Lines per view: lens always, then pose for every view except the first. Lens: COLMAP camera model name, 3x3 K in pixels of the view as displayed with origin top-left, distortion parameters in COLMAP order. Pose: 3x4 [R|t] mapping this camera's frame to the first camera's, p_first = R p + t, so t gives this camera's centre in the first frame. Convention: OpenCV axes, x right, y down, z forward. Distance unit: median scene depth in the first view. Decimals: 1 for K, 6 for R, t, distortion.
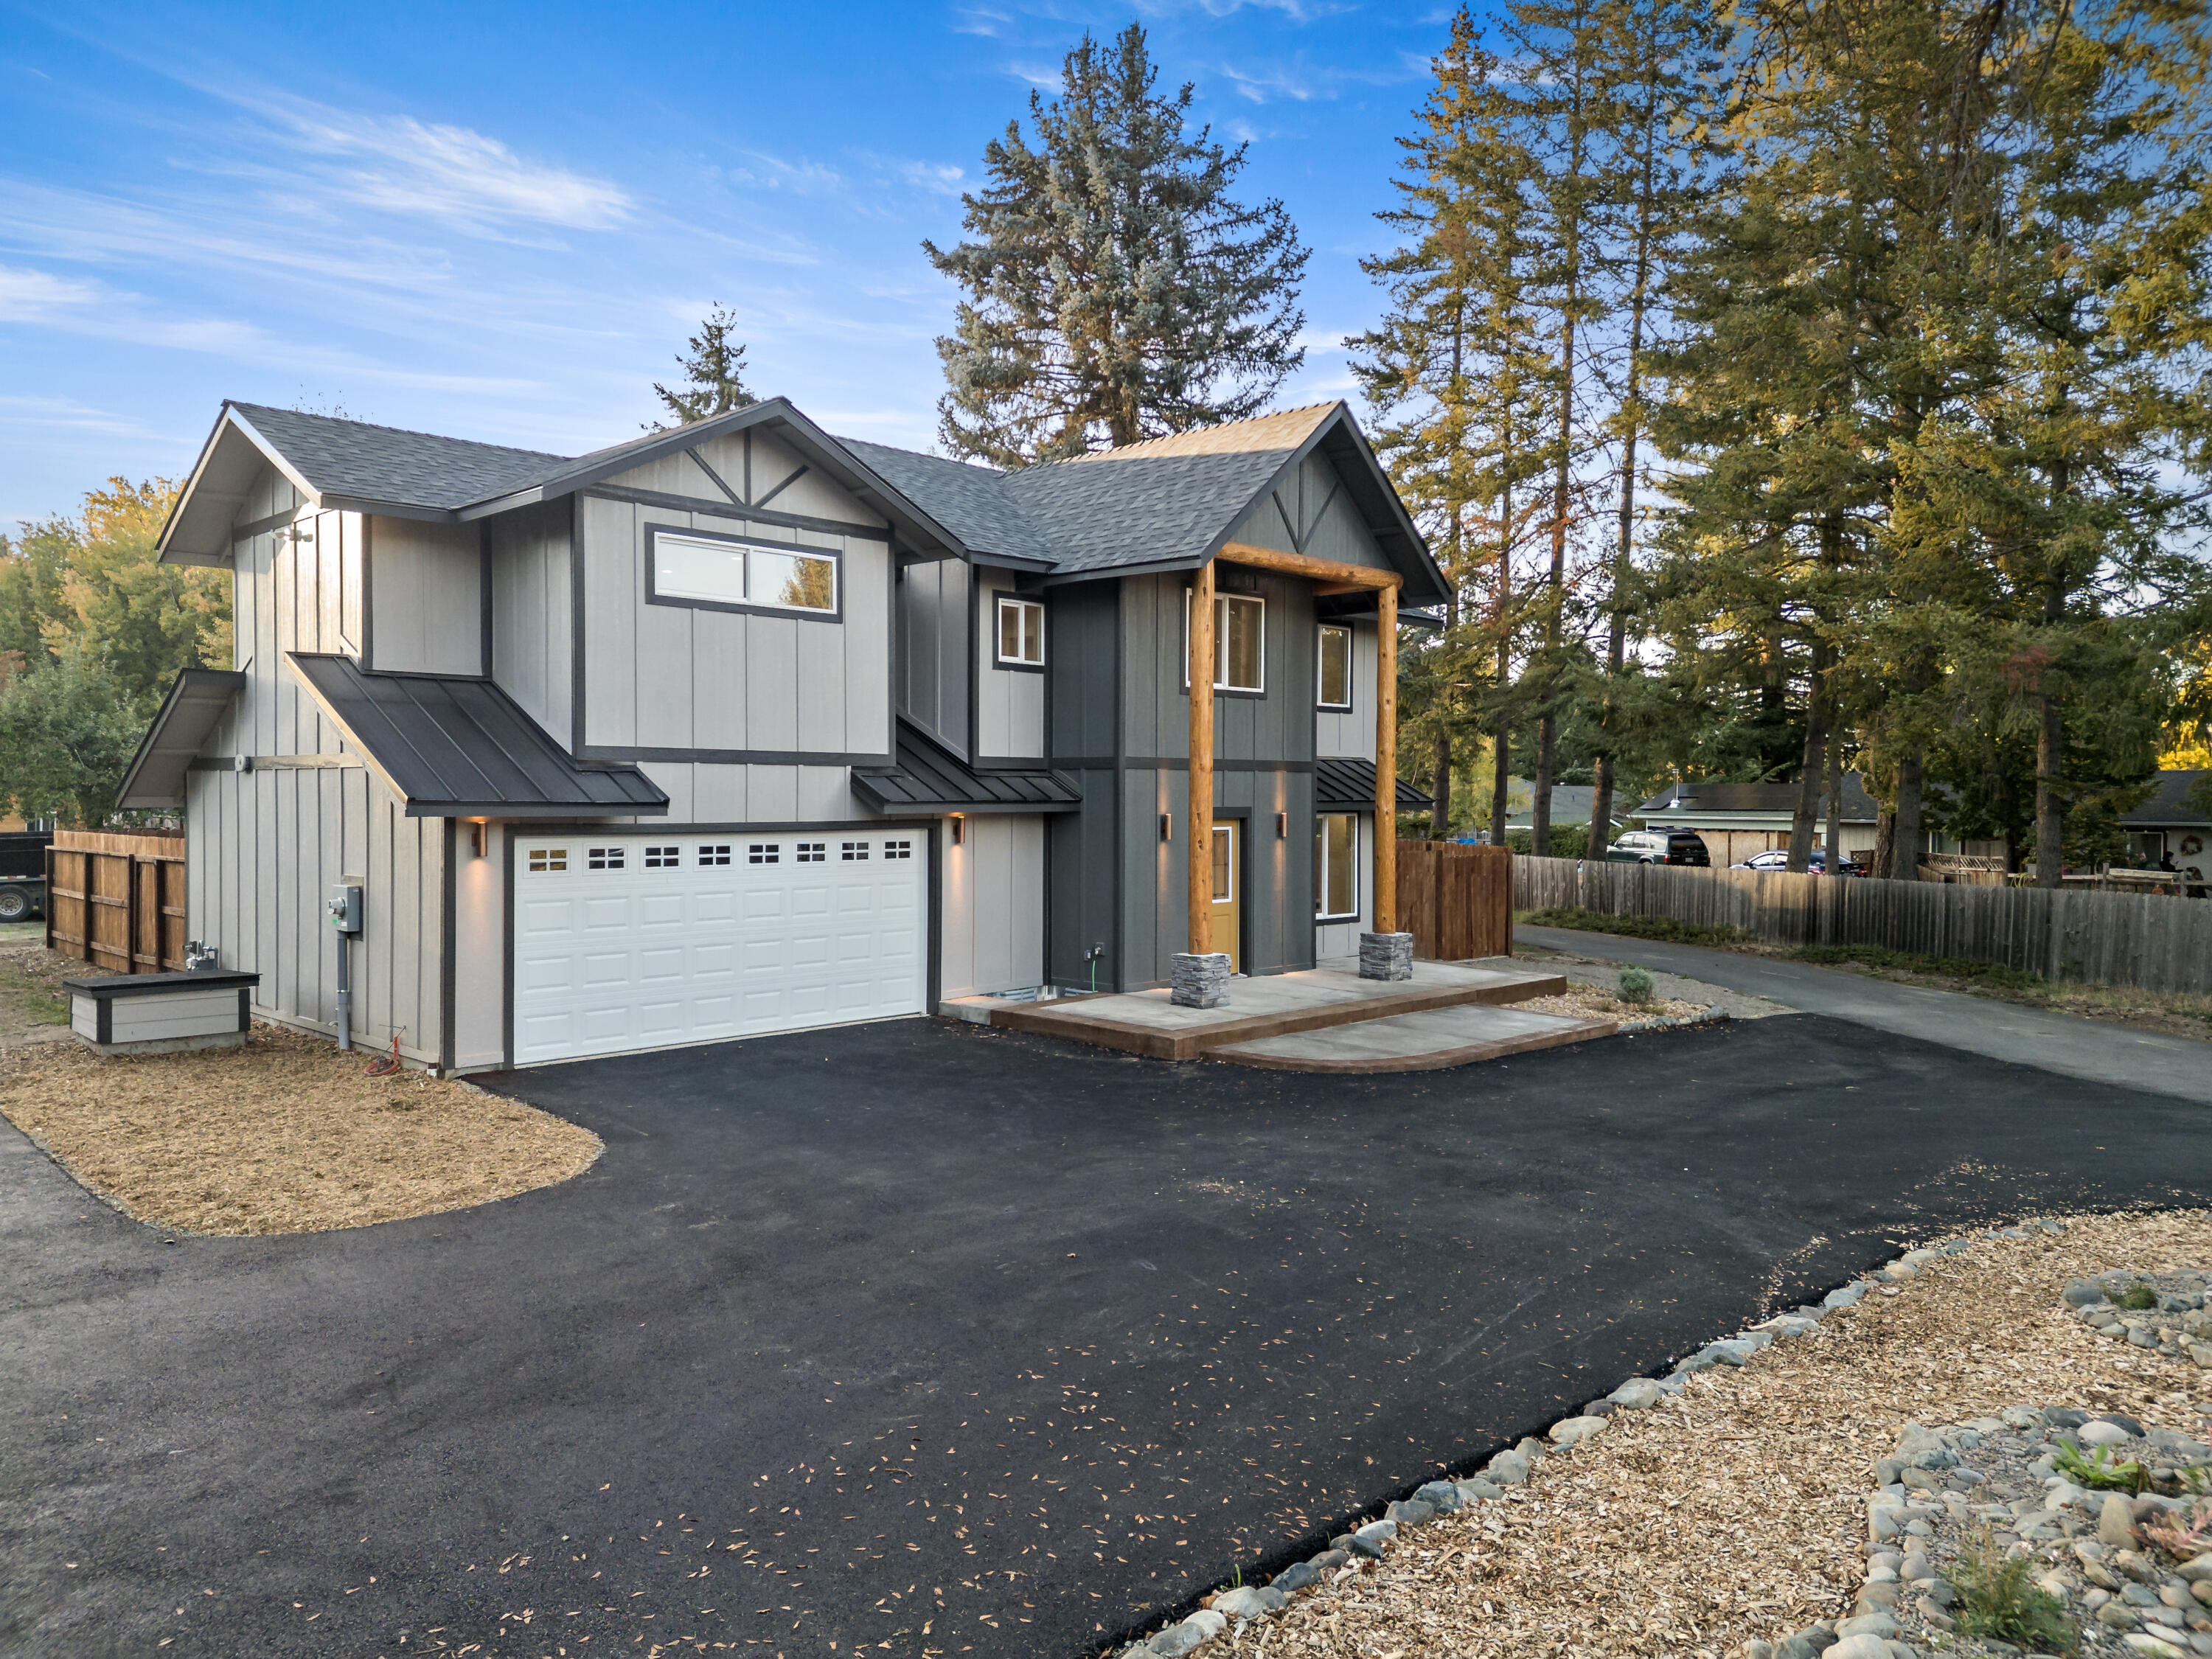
lens RADIAL K [[1535.7, 0, 1103.0], [0, 1535.7, 815.6], [0, 0, 1]] dist [0.062891, -0.059743]
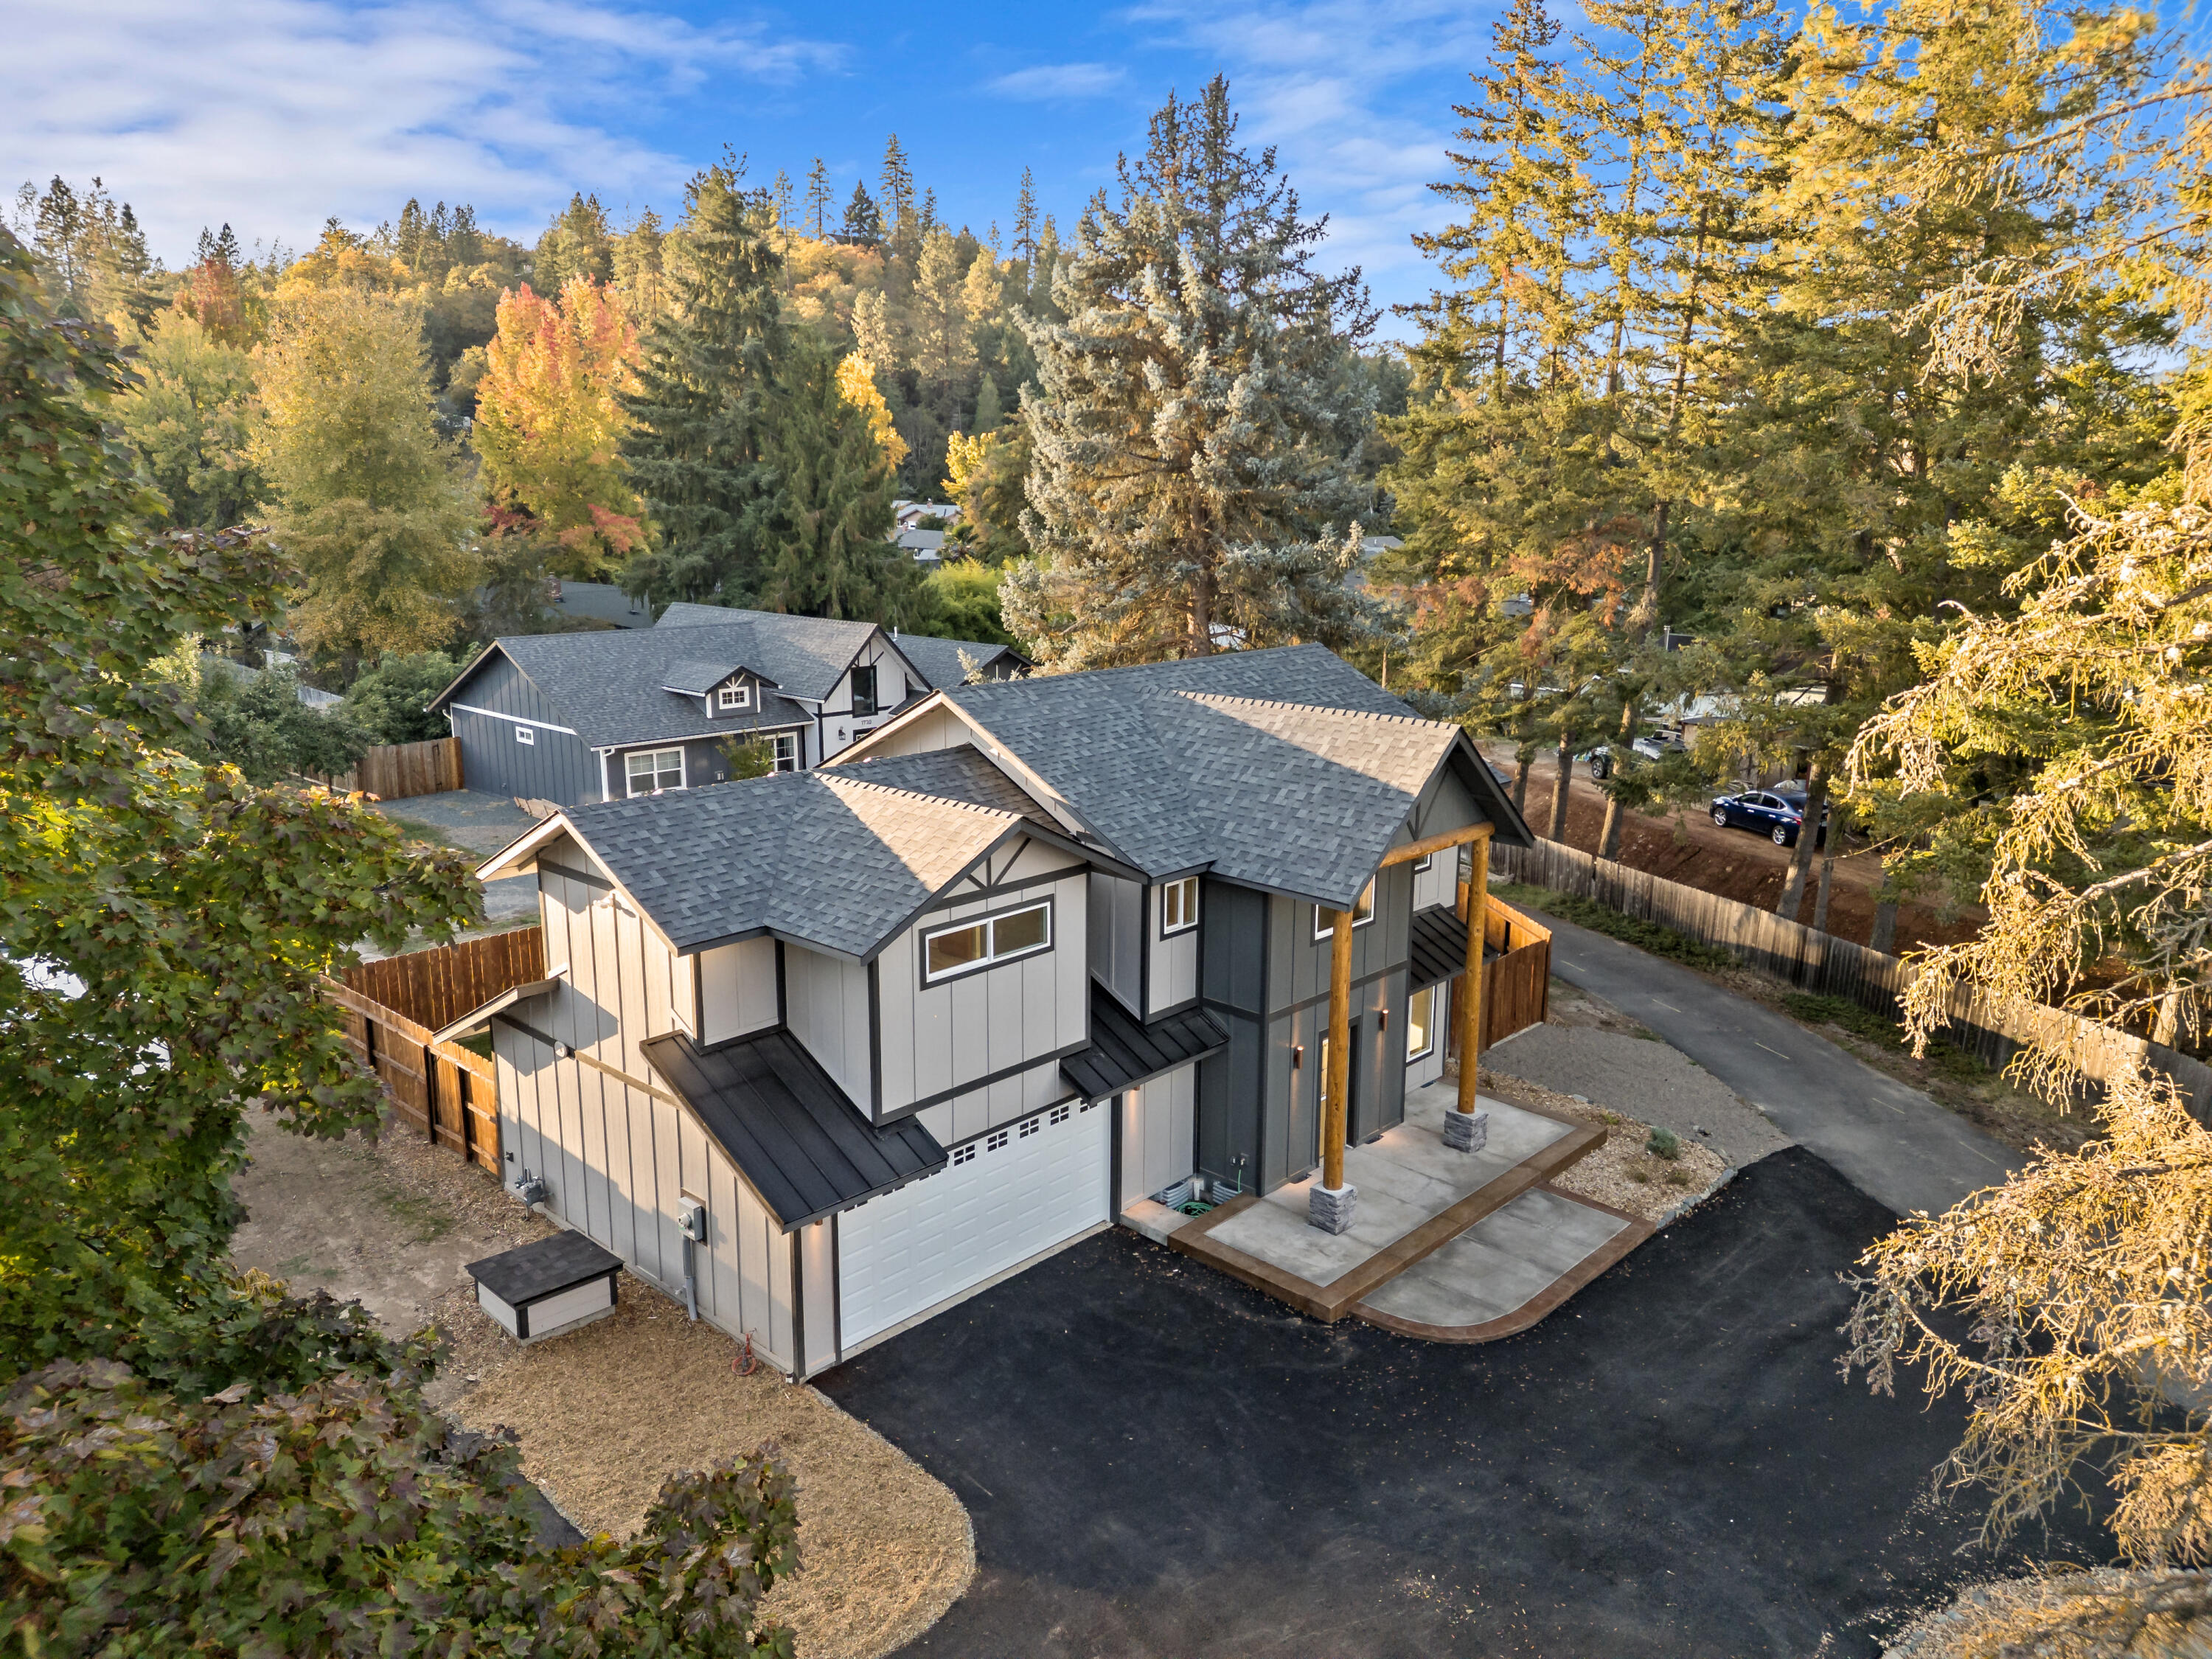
lens RADIAL K [[1535.7, 0, 1103.0], [0, 1535.7, 815.6], [0, 0, 1]] dist [0.062891, -0.059743]
pose [[0.999683, -0.001402, 0.025124, -0.147324], [-0.003674, 0.979618, 0.200837, -0.435214], [-0.024894, -0.200865, 0.979303, -0.161203]]
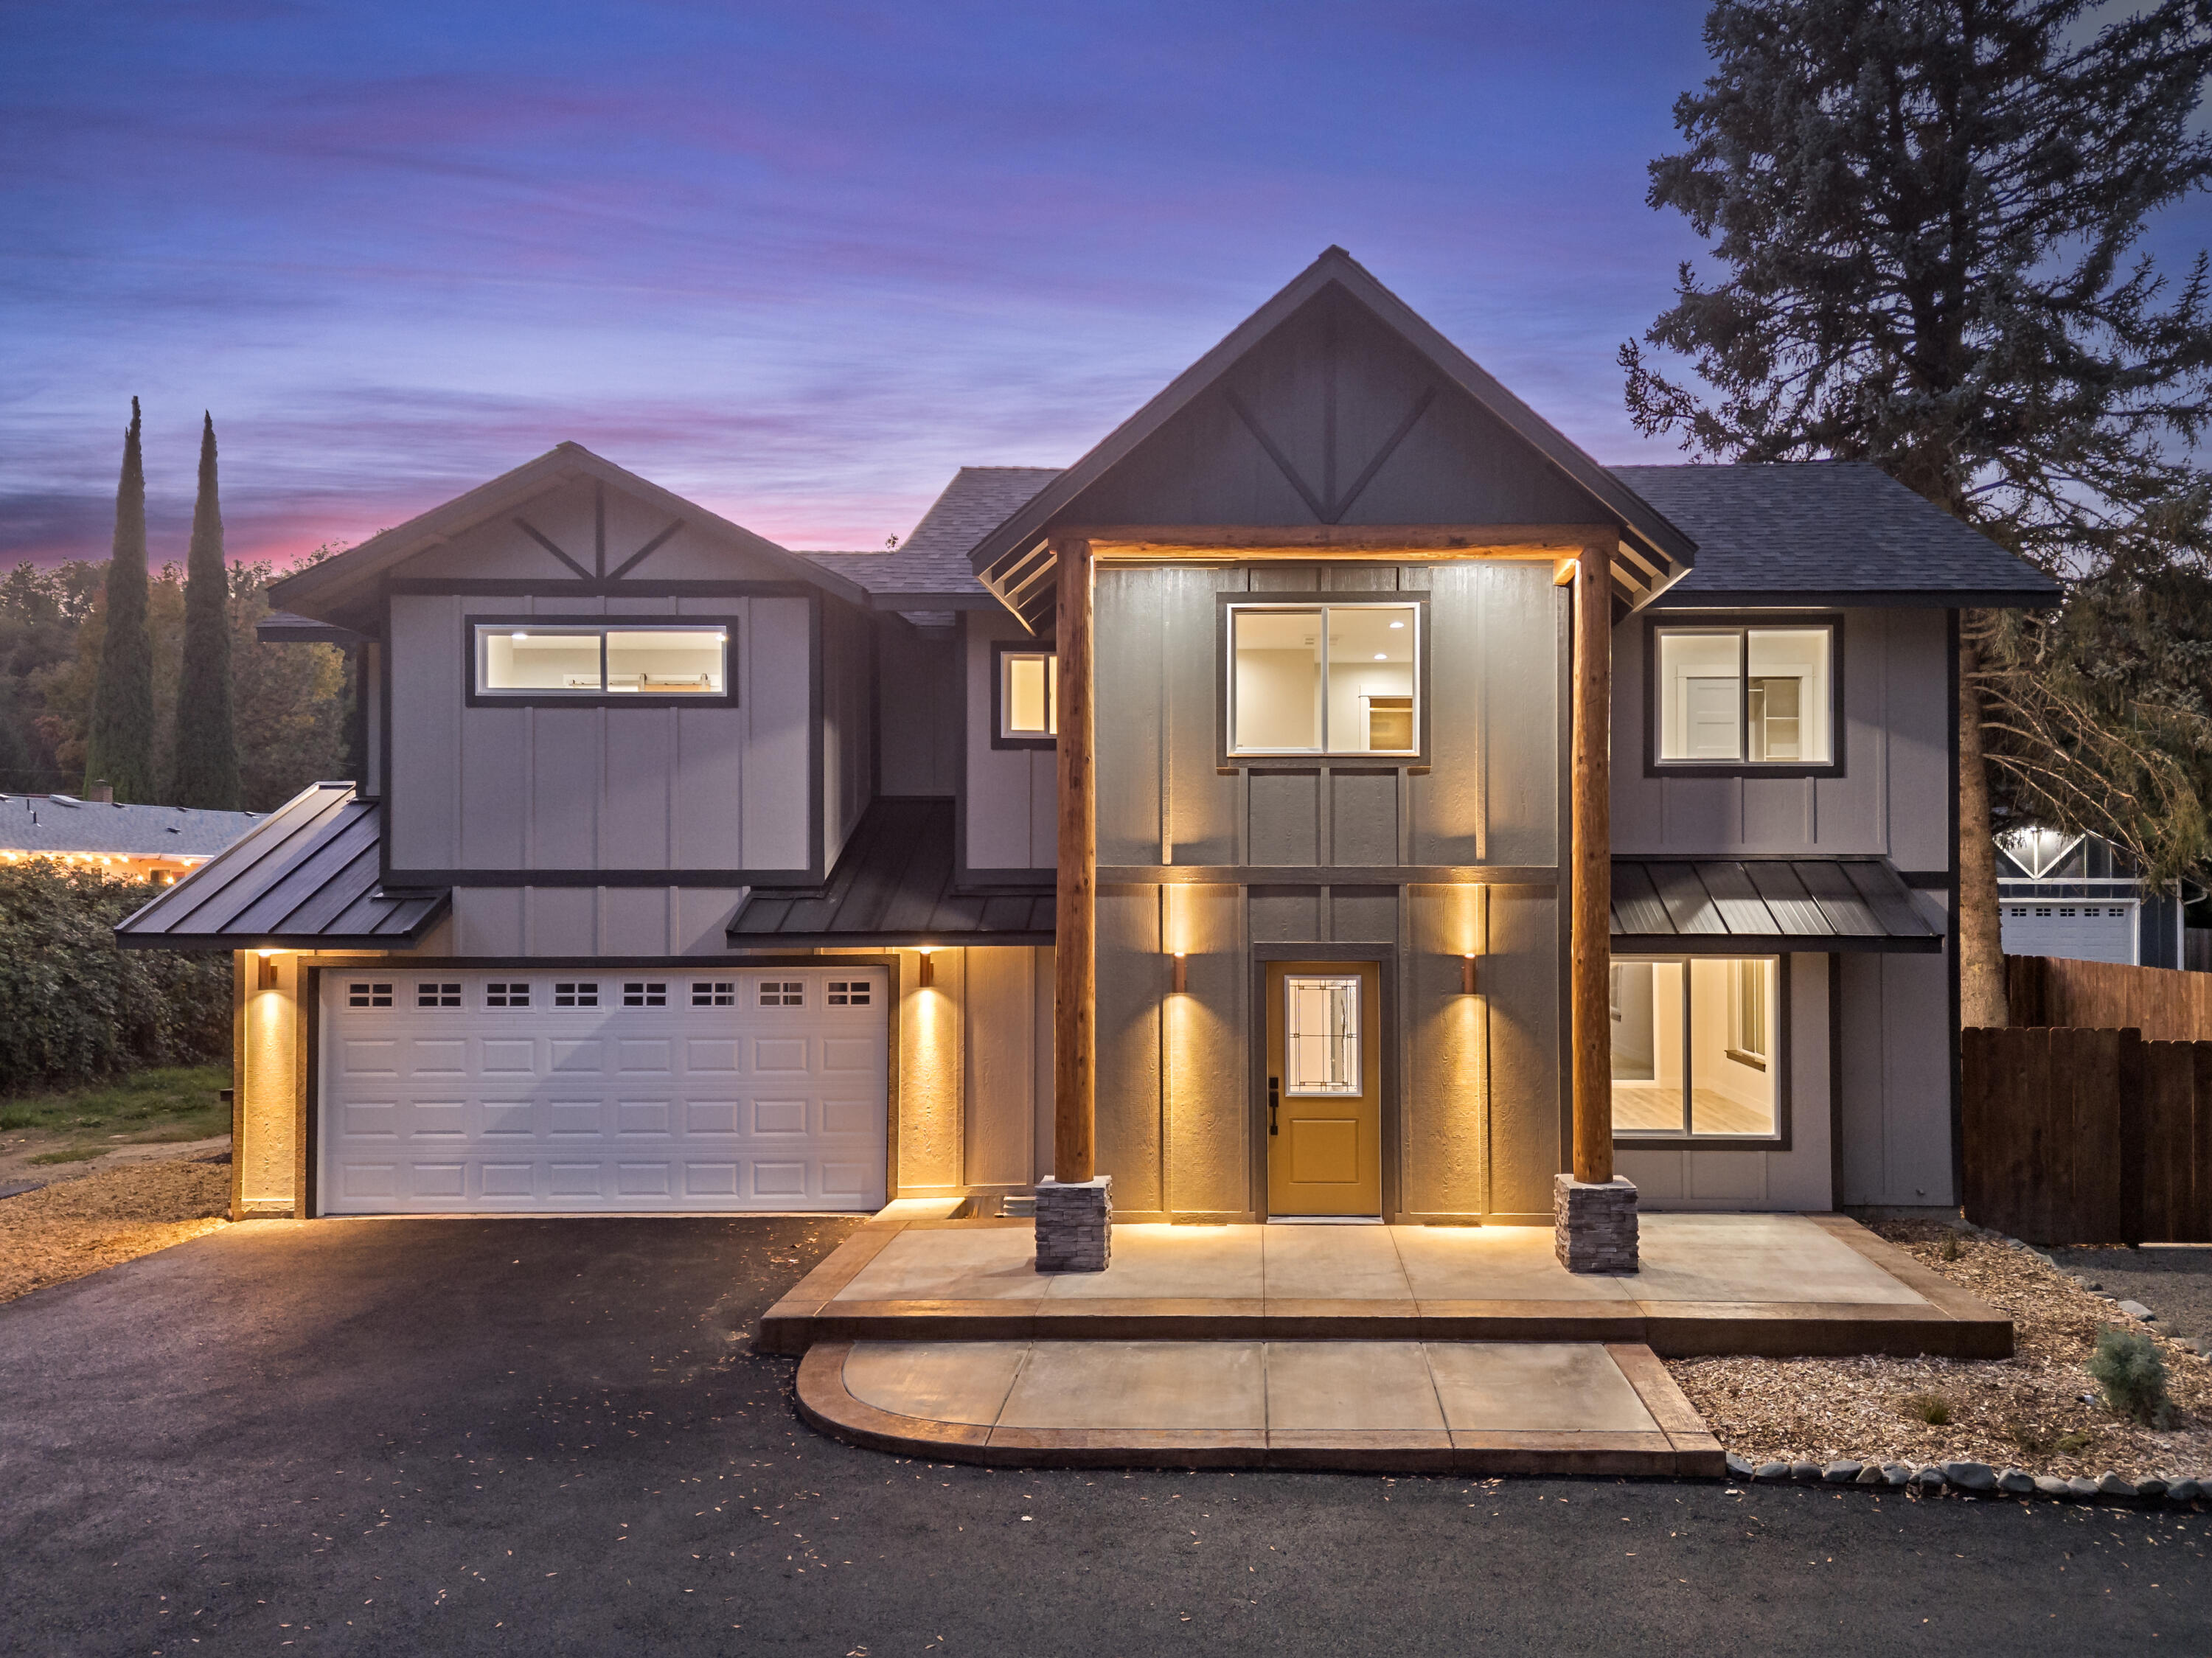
lens RADIAL K [[1625.5, 0, 1263.9], [0, 1625.5, 859.0], [0, 0, 1]] dist [0.056865, -0.038177]
pose [[0.698709, -0.014430, -0.715261, 0.568002], [-0.007686, 0.999587, -0.027675, -0.022922], [0.715365, 0.024834, 0.698310, 0.554838]]
